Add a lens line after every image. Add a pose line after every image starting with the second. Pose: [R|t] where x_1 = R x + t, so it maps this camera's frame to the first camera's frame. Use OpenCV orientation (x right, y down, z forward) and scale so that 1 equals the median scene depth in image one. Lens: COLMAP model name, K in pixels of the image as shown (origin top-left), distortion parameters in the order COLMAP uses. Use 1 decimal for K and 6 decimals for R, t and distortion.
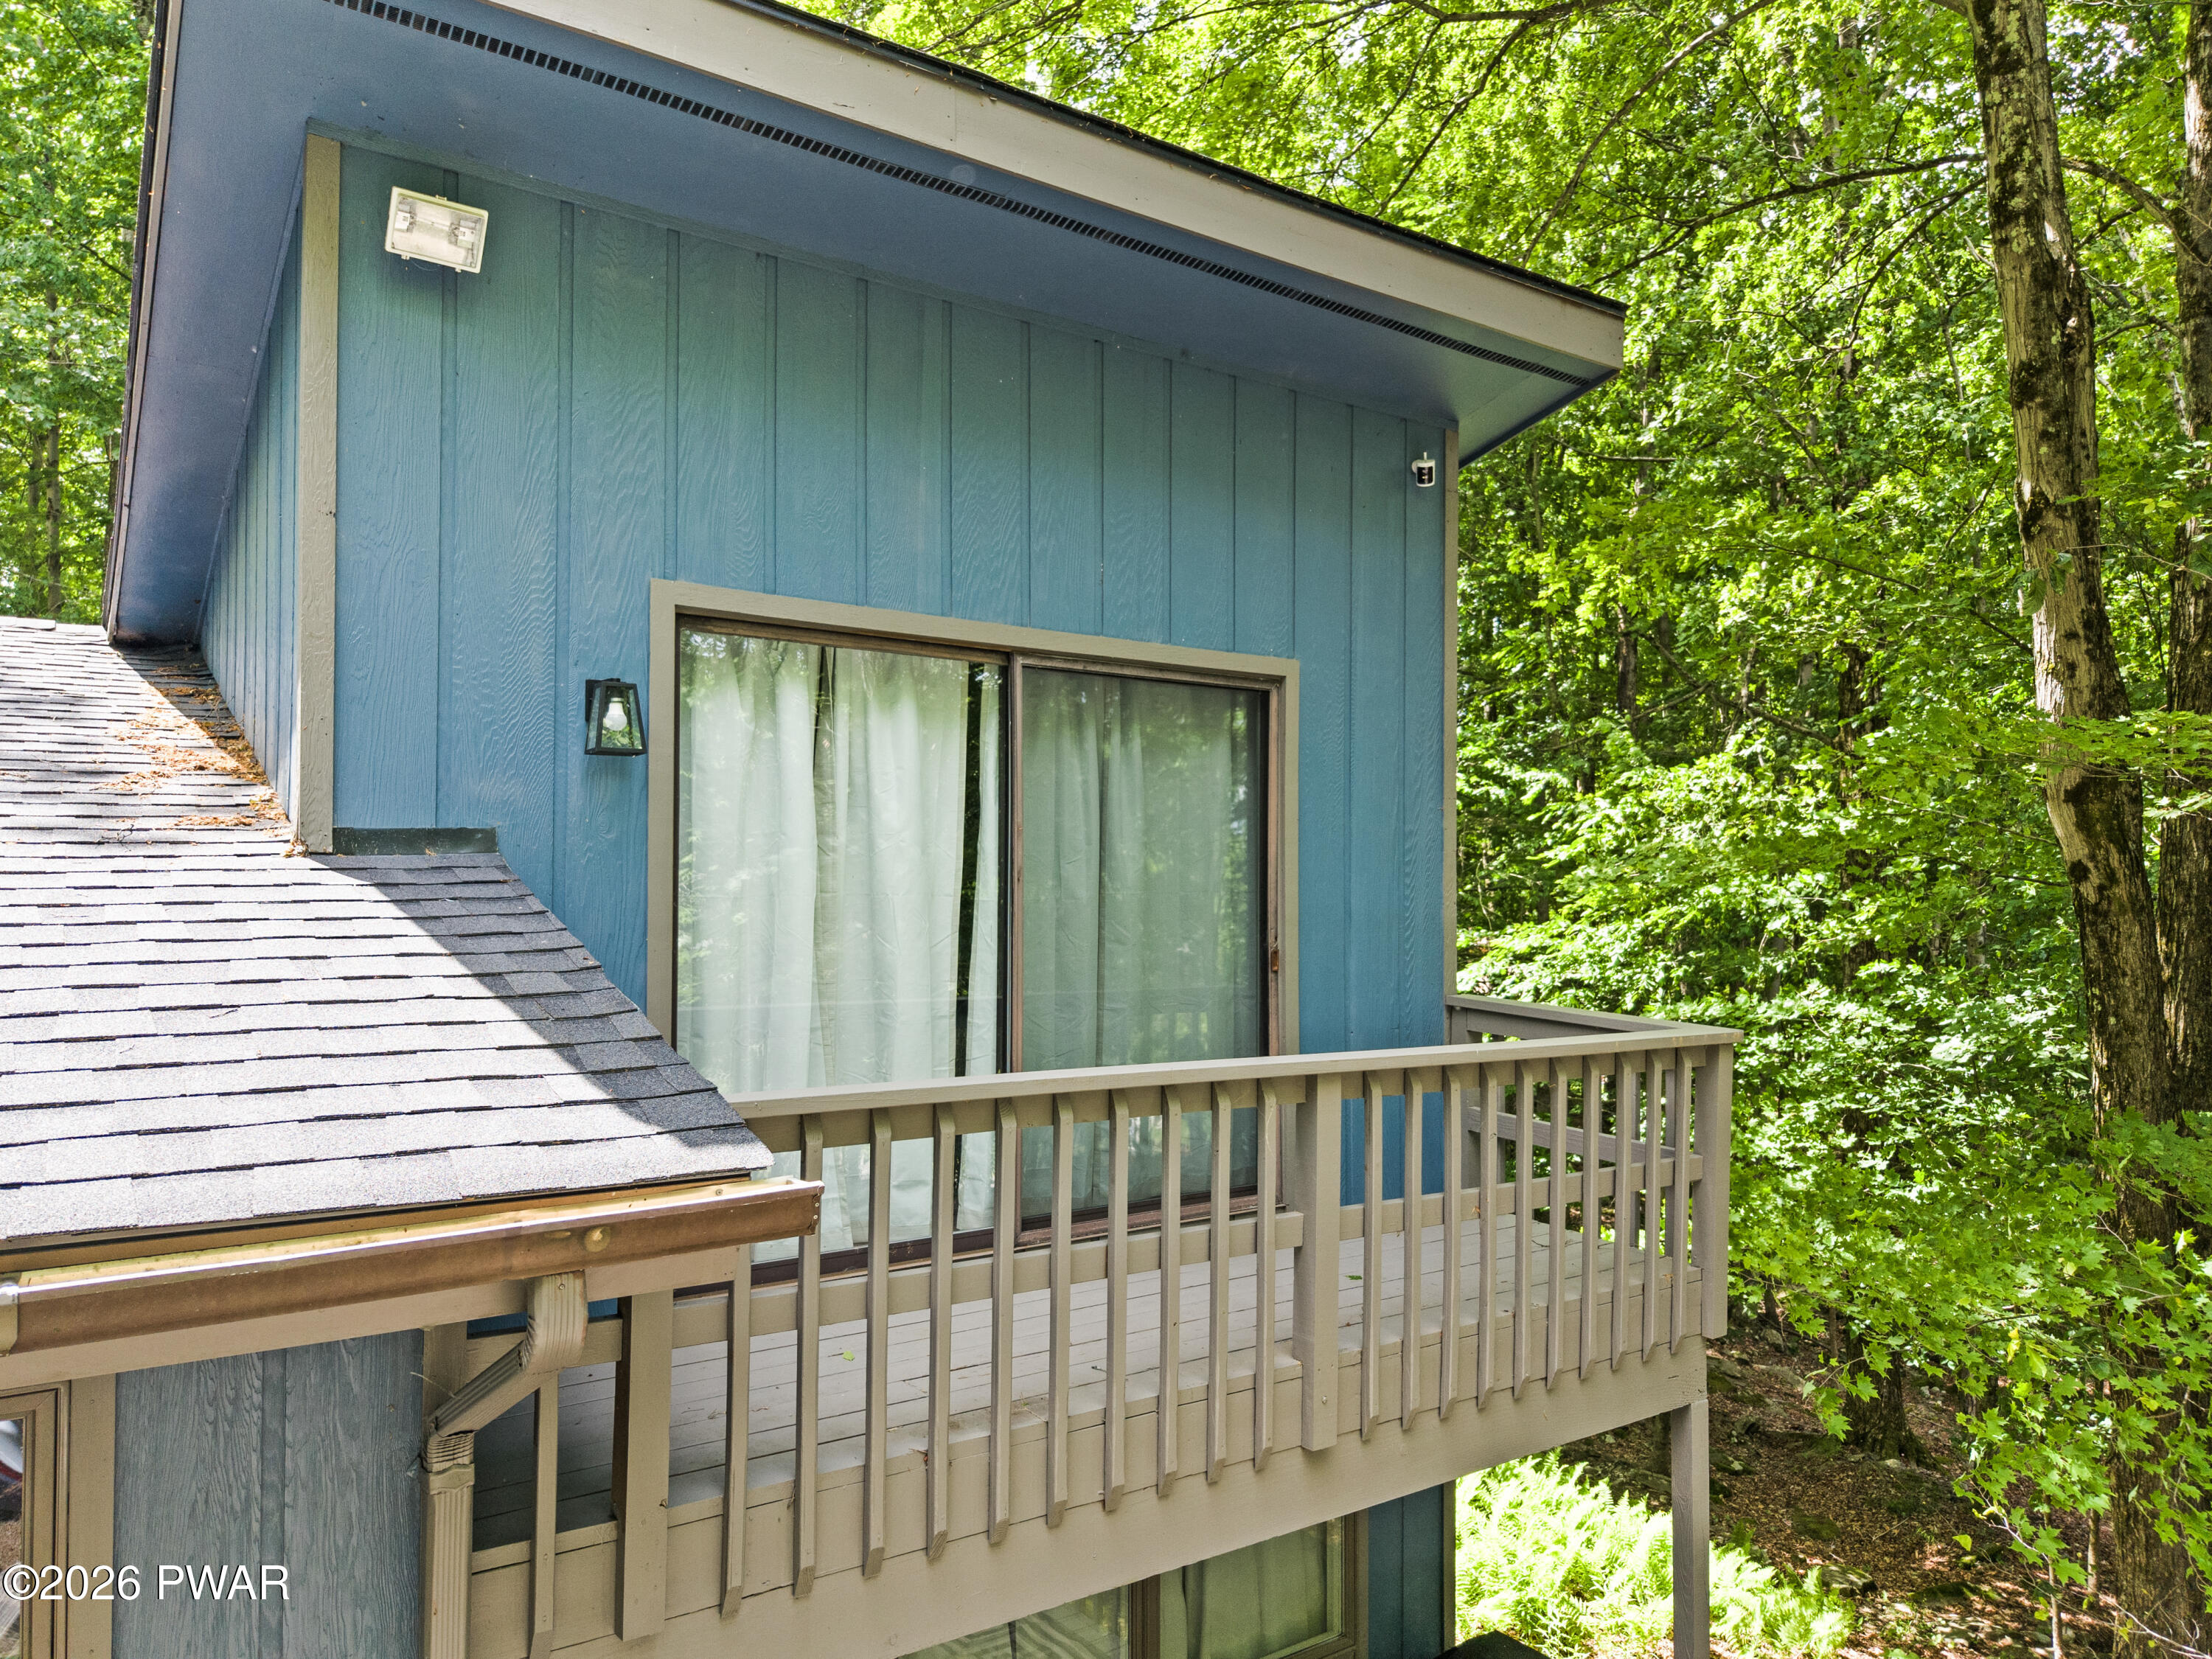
lens RADIAL K [[1590.4, 0, 1106.0], [0, 1590.4, 829.5], [0, 0, 1]] dist [0.009217, -0.076395]
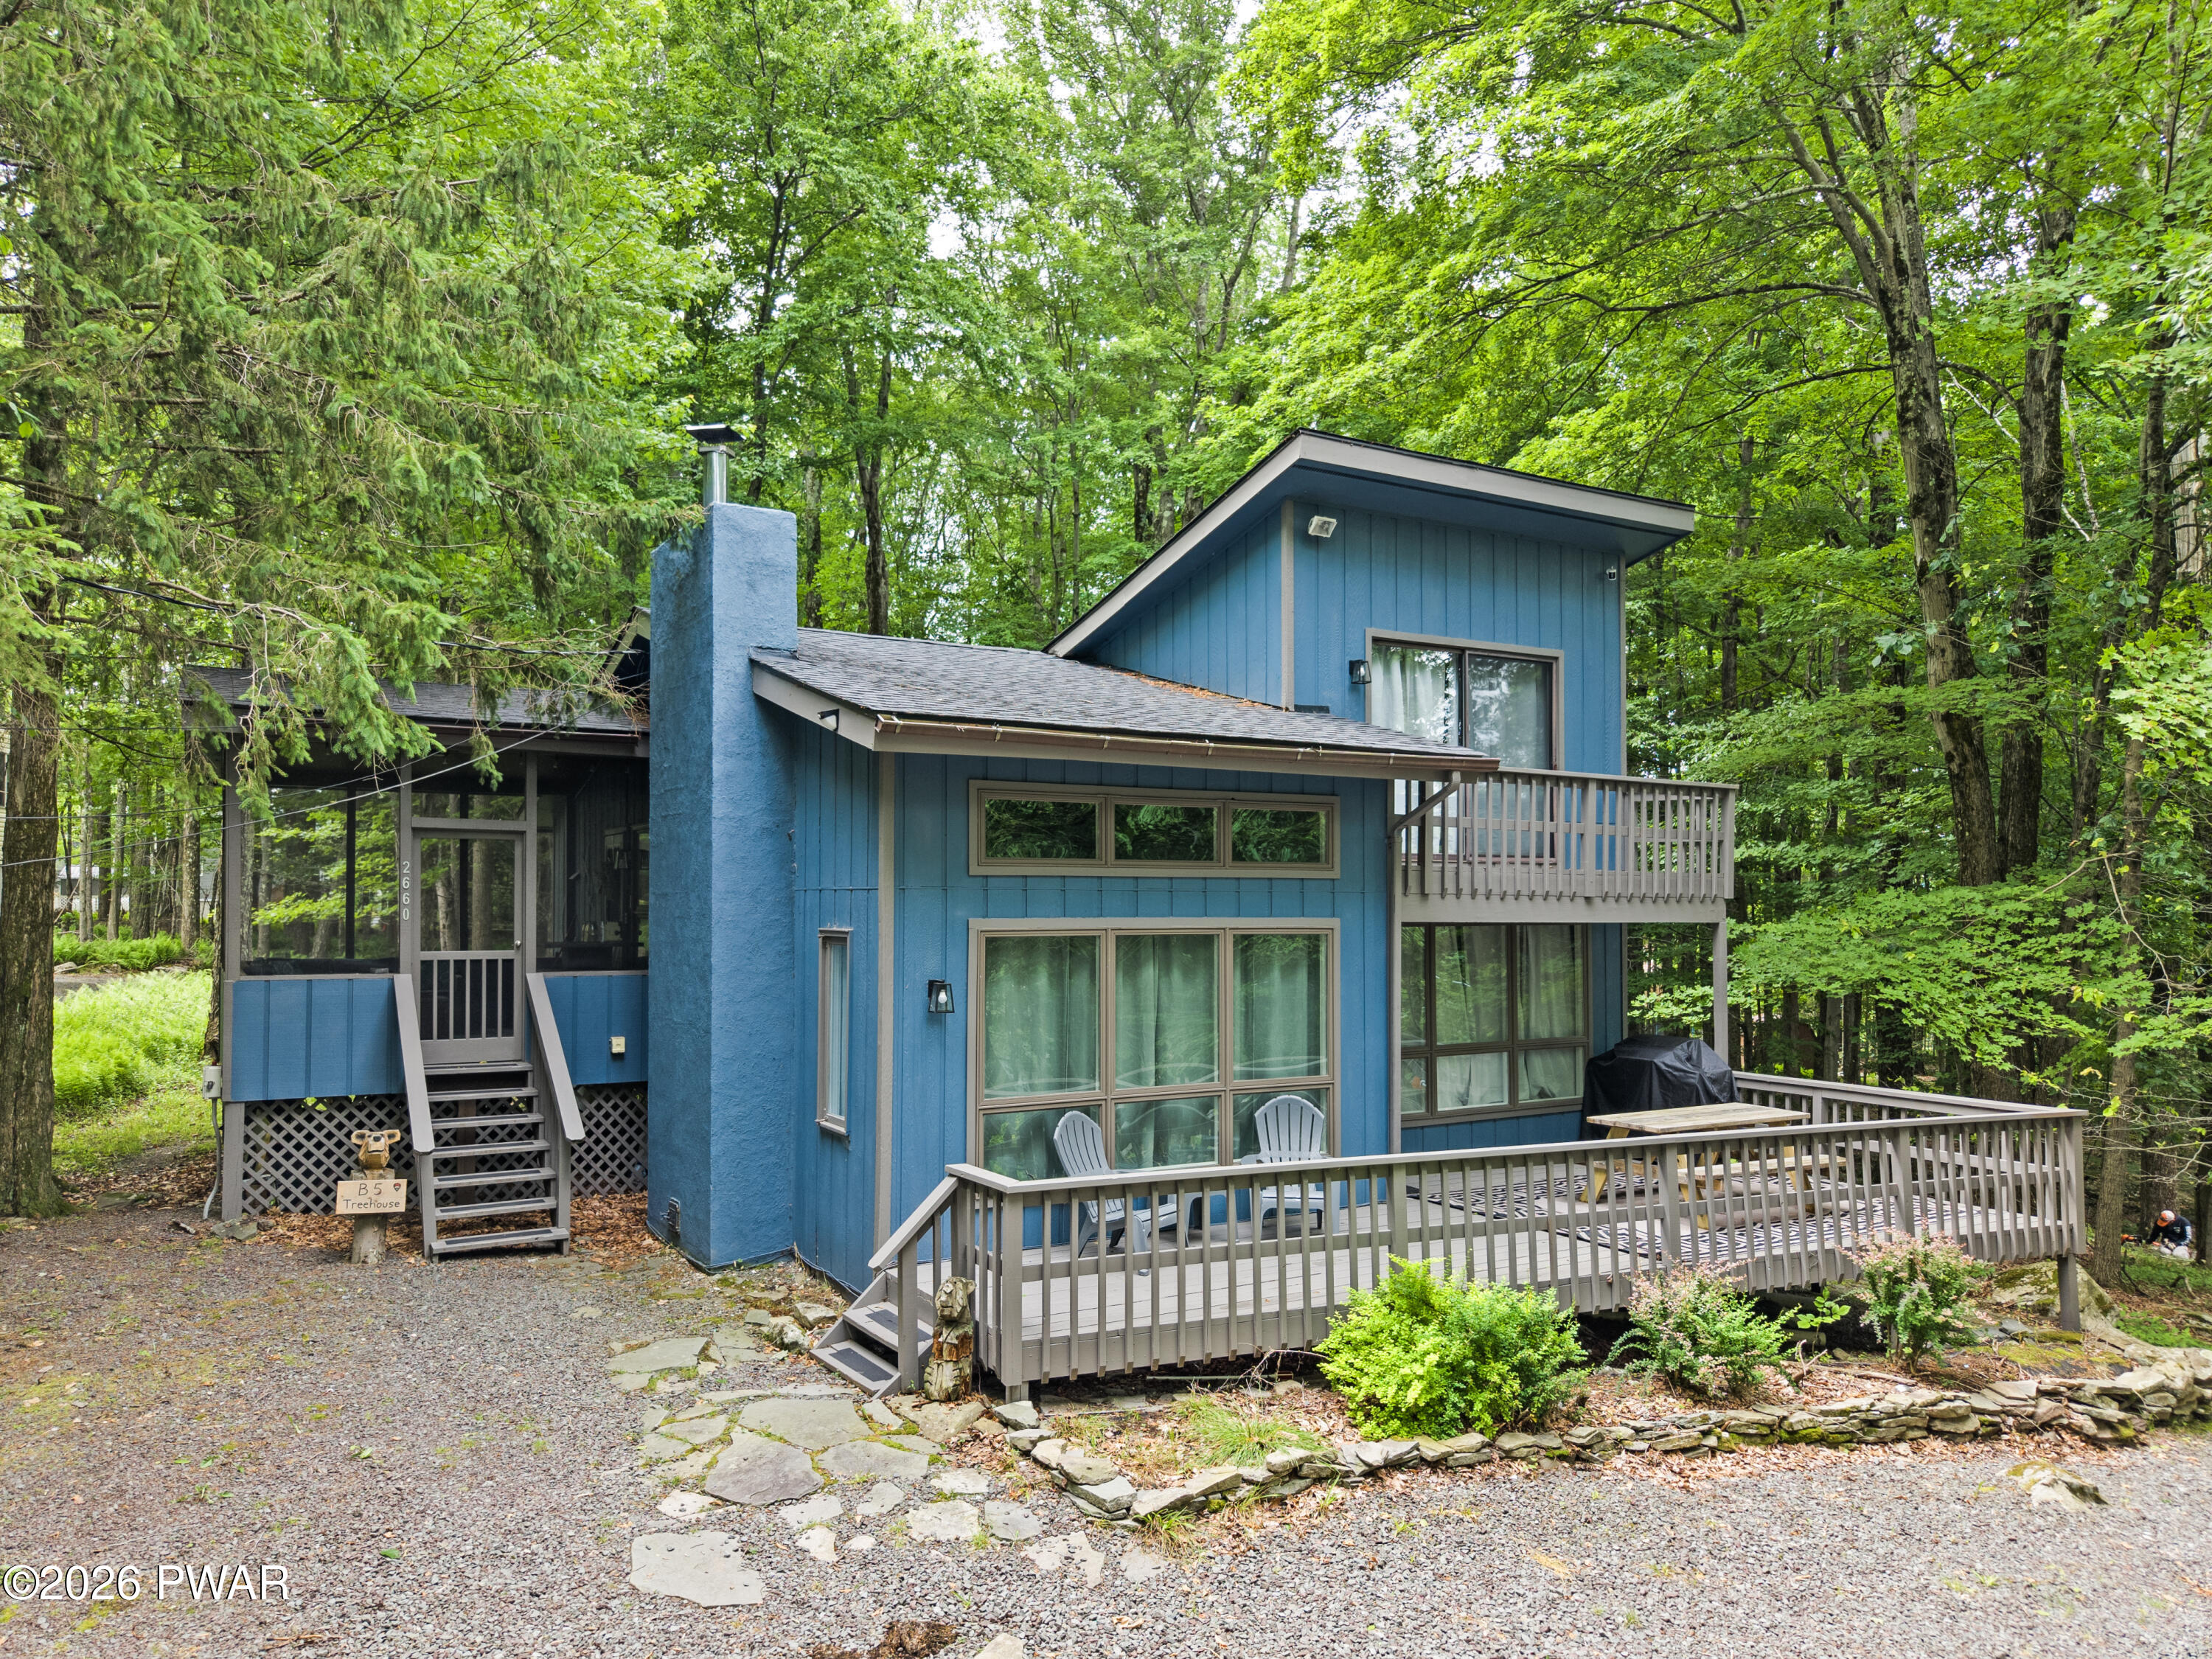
lens RADIAL K [[1590.4, 0, 1106.0], [0, 1590.4, 829.5], [0, 0, 1]] dist [0.009217, -0.076395]
pose [[0.996012, -0.011953, -0.088418, -0.428131], [0.011004, 0.999877, -0.011206, 0.221807], [0.088541, 0.010188, 0.996020, -1.787370]]
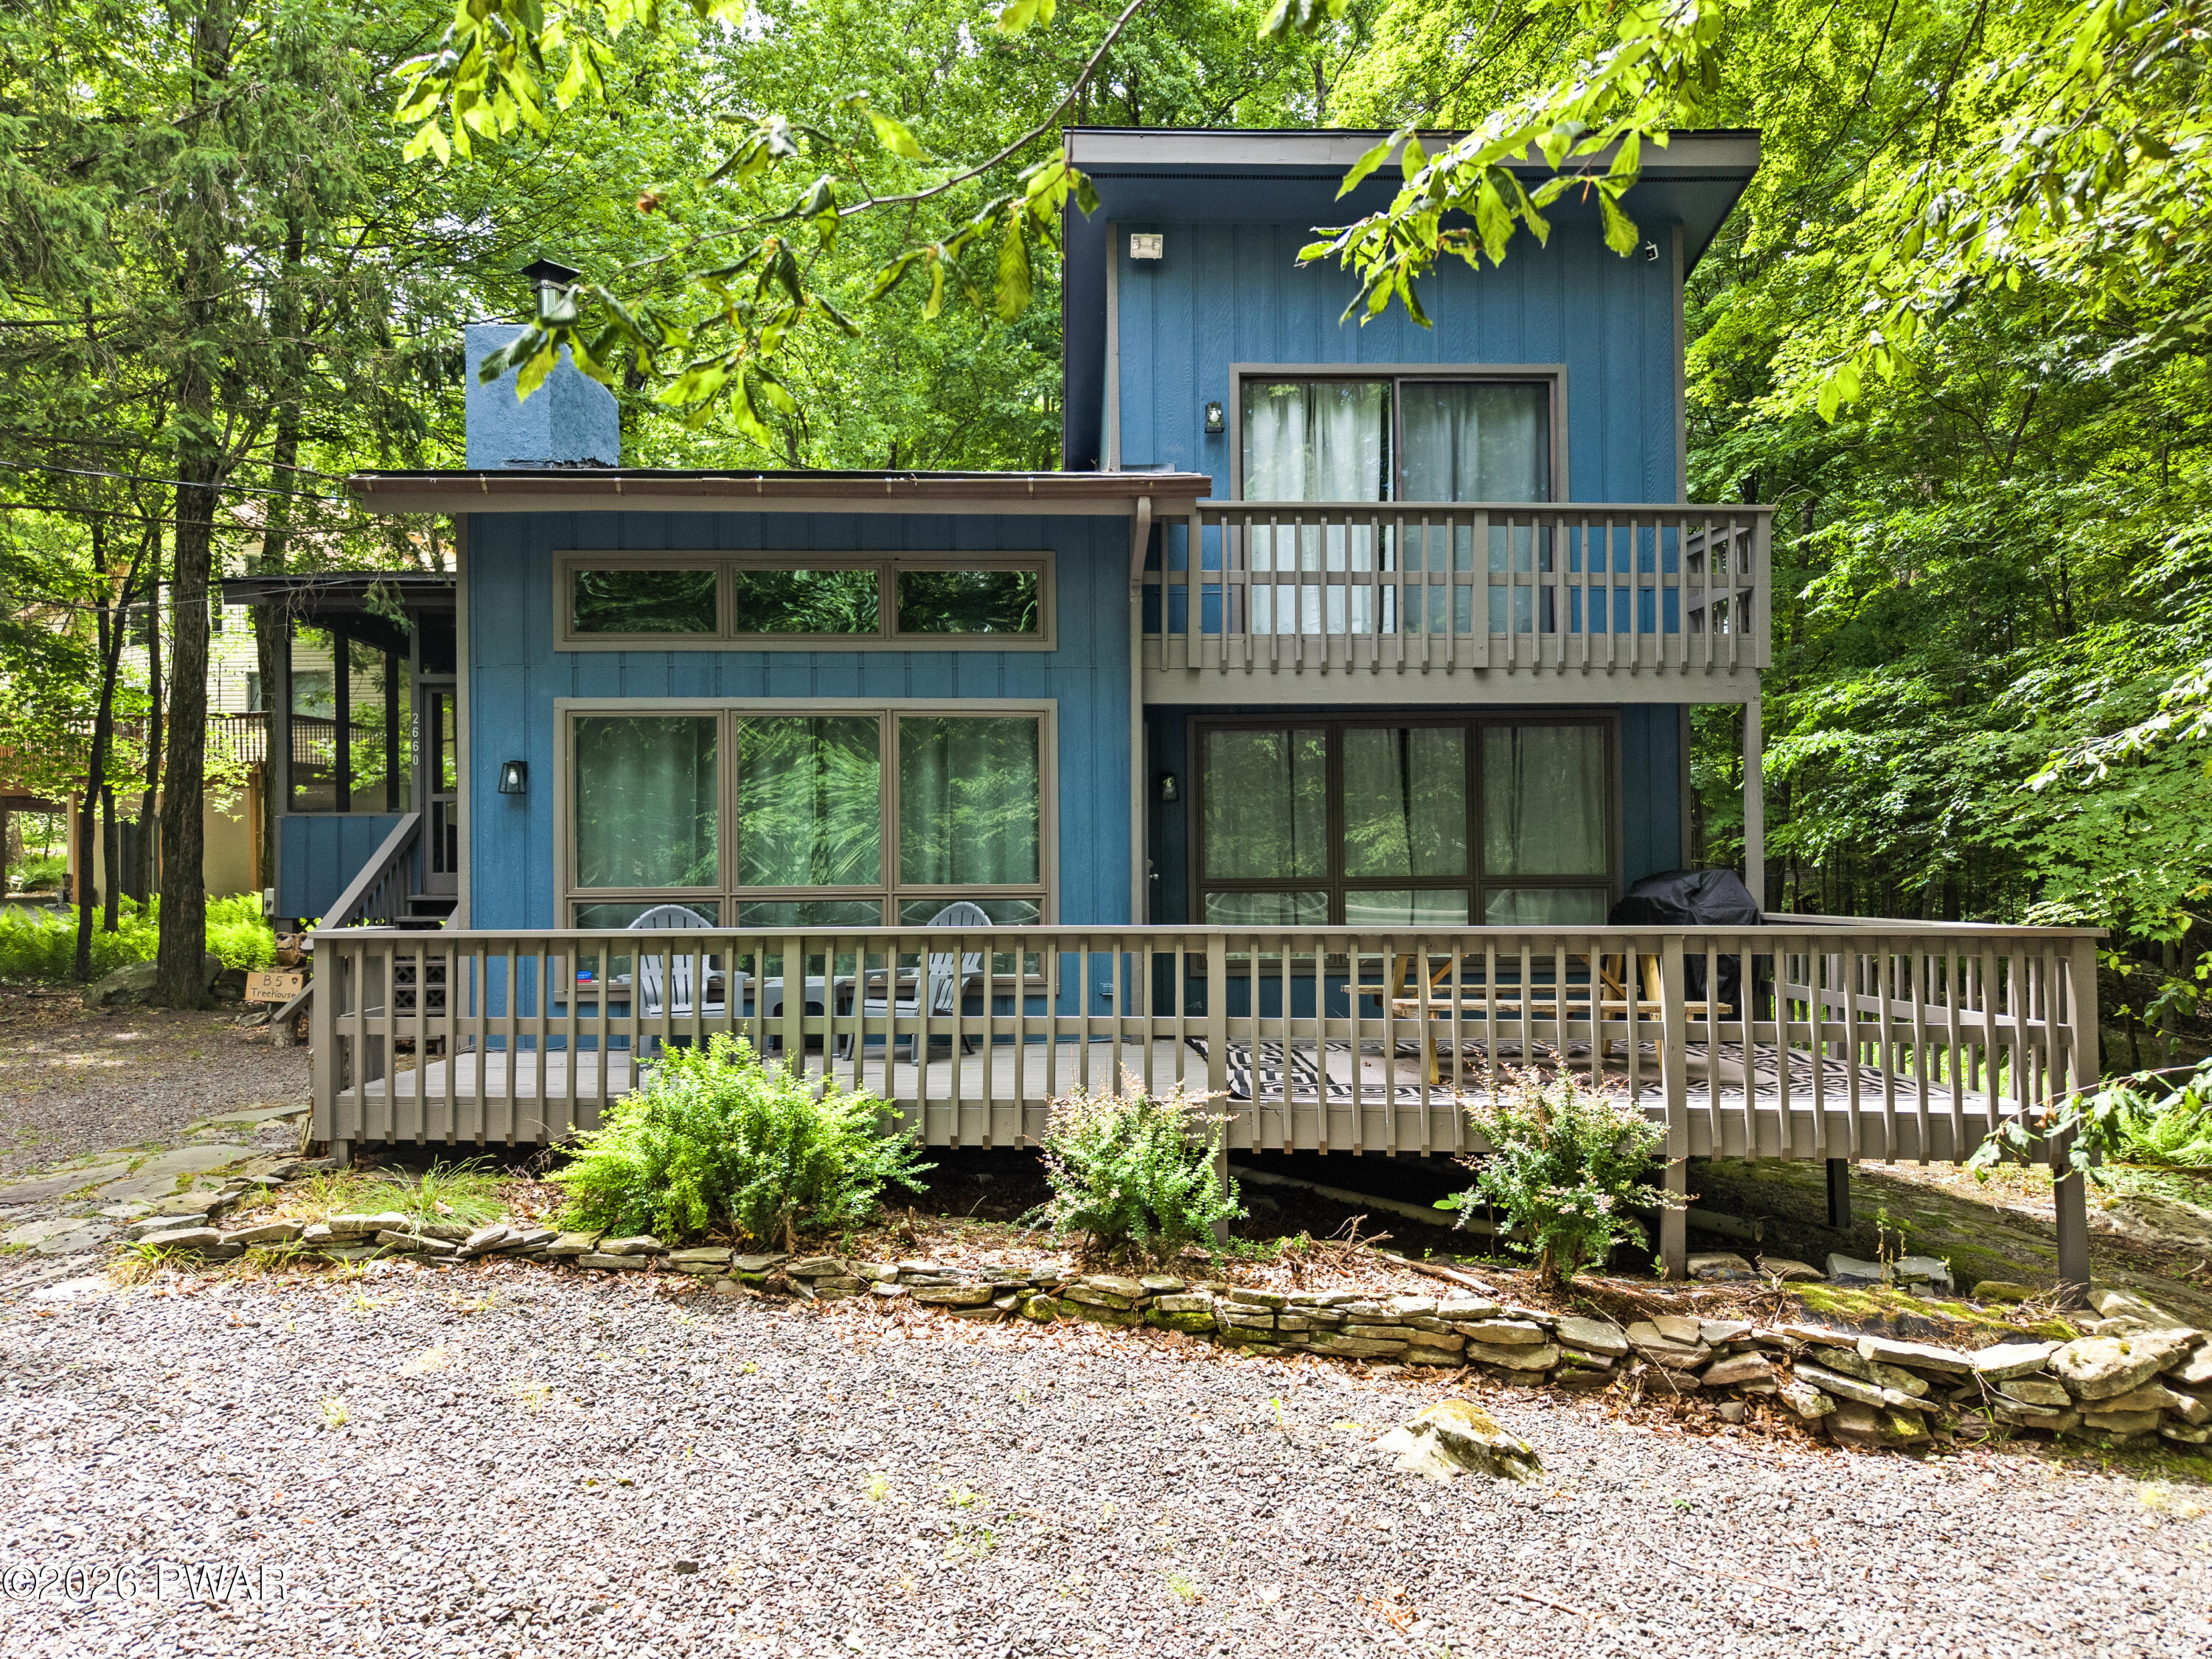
lens RADIAL K [[1643.4, 0, 1106.0], [0, 1643.4, 829.5], [0, 0, 1]] dist [0.003738, -0.091605]
pose [[0.829702, -0.039664, -0.556796, 0.808481], [0.035664, 0.999201, -0.018035, 0.517069], [0.557066, -0.004894, 0.830454, -1.066543]]
